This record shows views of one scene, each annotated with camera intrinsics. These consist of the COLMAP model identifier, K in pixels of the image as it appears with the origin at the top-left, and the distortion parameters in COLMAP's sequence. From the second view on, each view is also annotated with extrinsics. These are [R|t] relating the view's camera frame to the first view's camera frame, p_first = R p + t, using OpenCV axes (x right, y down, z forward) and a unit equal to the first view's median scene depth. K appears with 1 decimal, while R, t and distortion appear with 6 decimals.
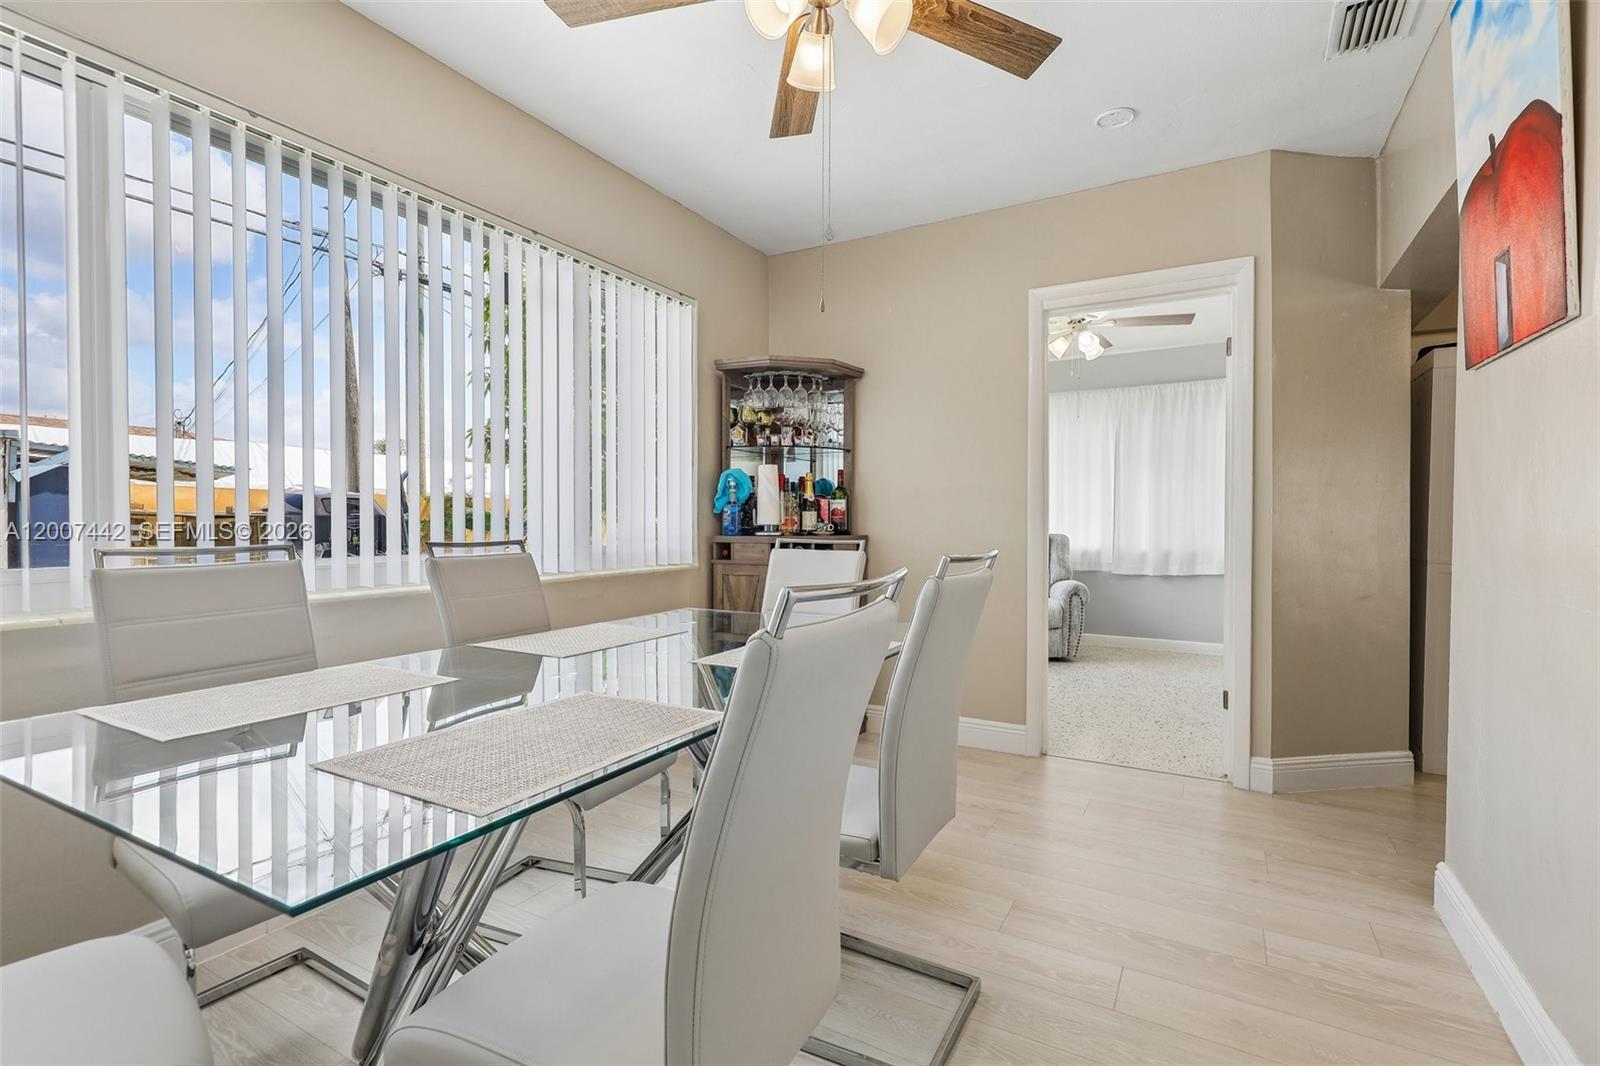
lens RADIAL K [[726.1, 0, 800.3], [0, 726.1, 533.2], [0, 0, 1]] dist [-0.000202, -0.000048]
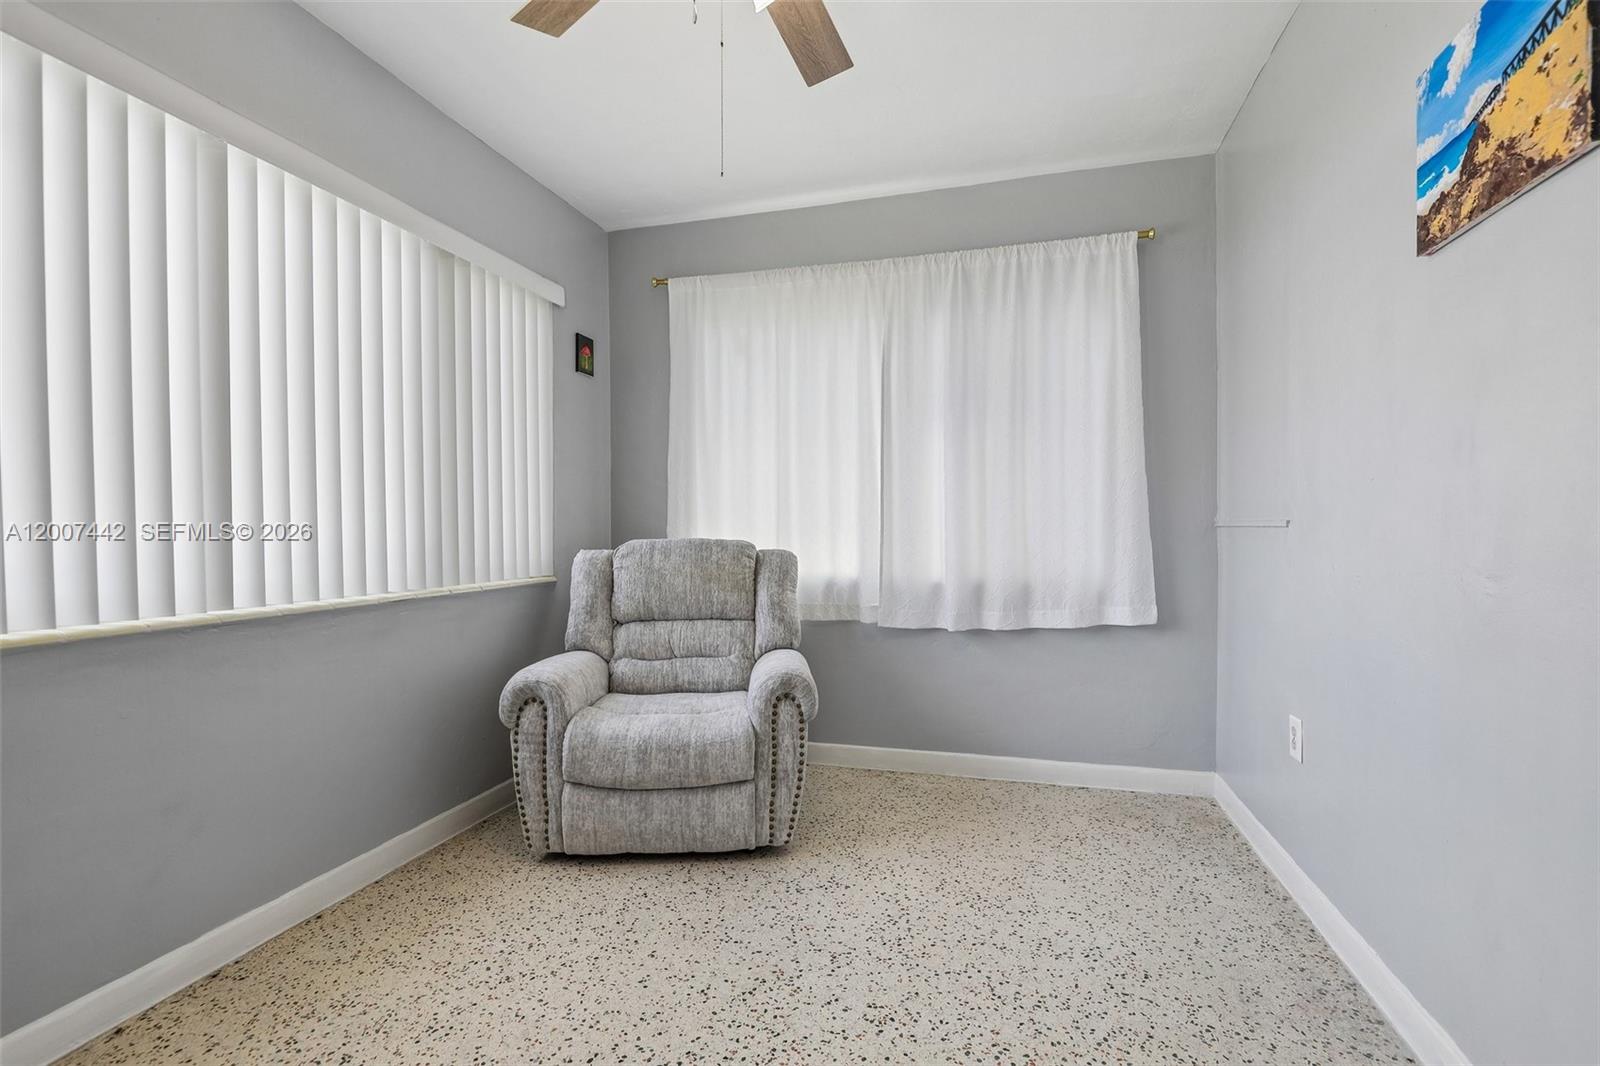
lens RADIAL K [[726.1, 0, 806.3], [0, 726.1, 530.4], [0, 0, 1]] dist [-0.000202, -0.000048]
pose [[0.969771, -0.010758, 0.243780, 0.263881], [0.010817, 0.999941, 0.001099, -0.012712], [-0.243777, 0.001571, 0.969830, 0.535291]]
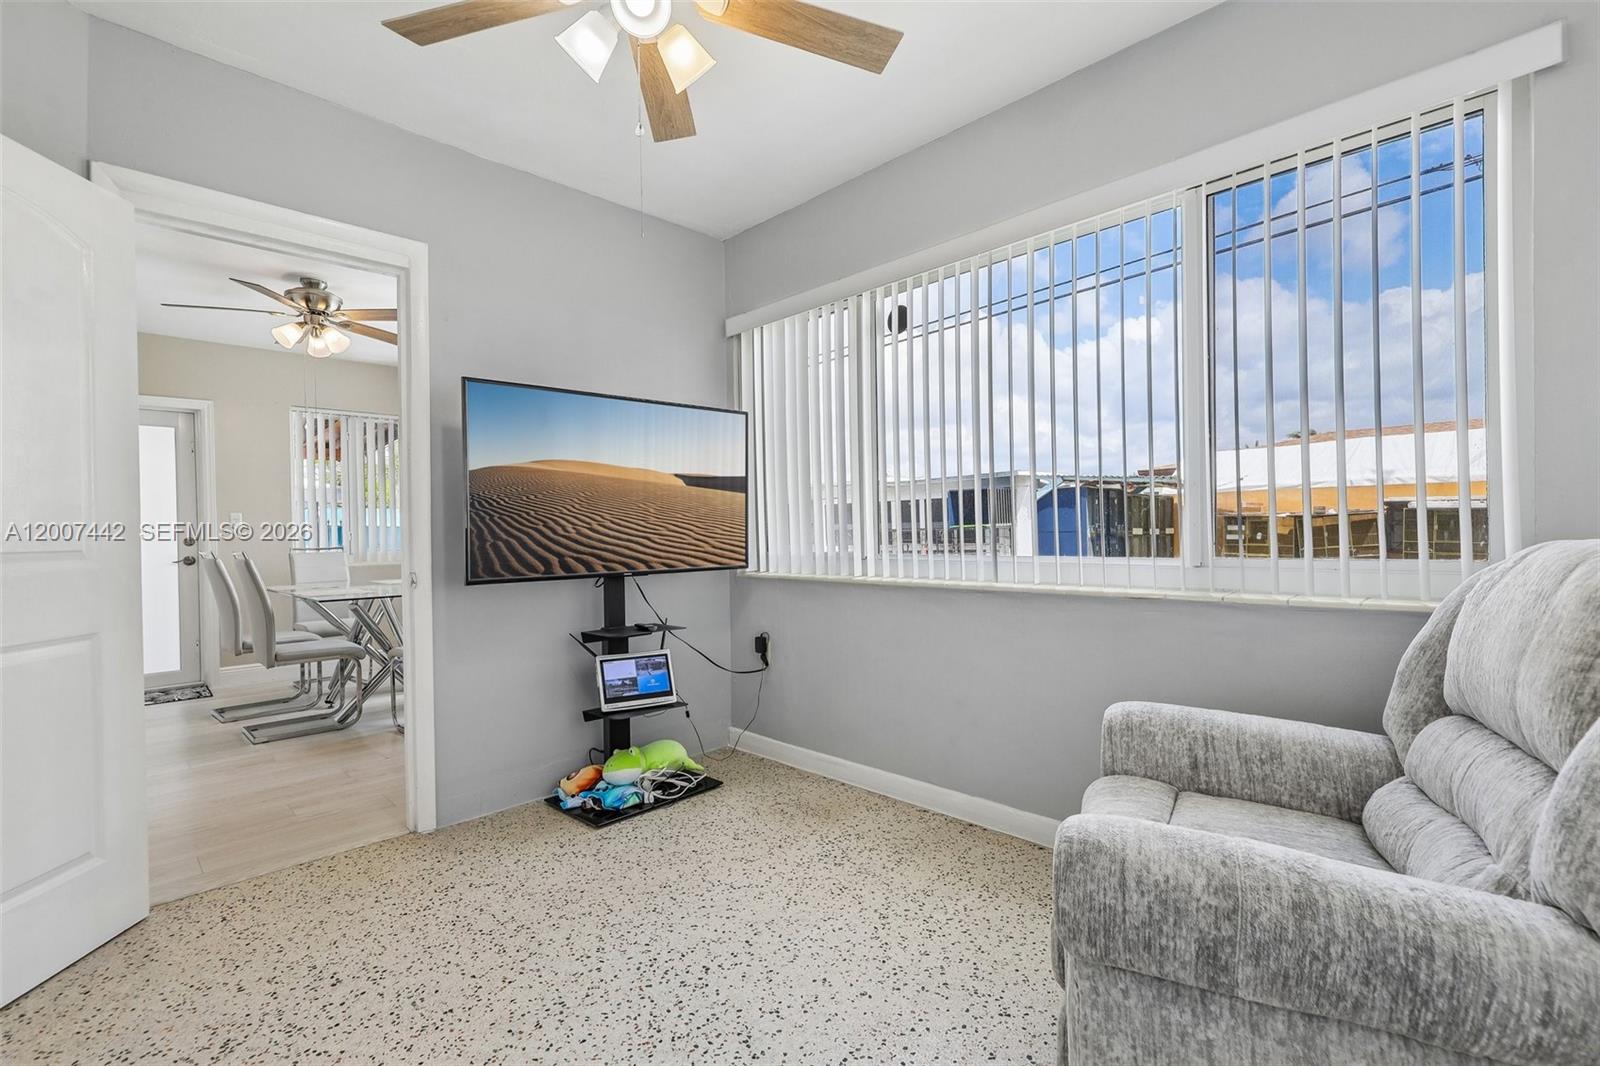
lens RADIAL K [[726.1, 0, 809.6], [0, 726.1, 534.1], [0, 0, 1]] dist [-0.000202, -0.000048]
pose [[-0.268712, 0.006417, -0.963199, 0.726049], [0.010549, 0.999937, 0.003719, -0.013037], [0.963163, -0.009162, -0.268763, 1.136225]]
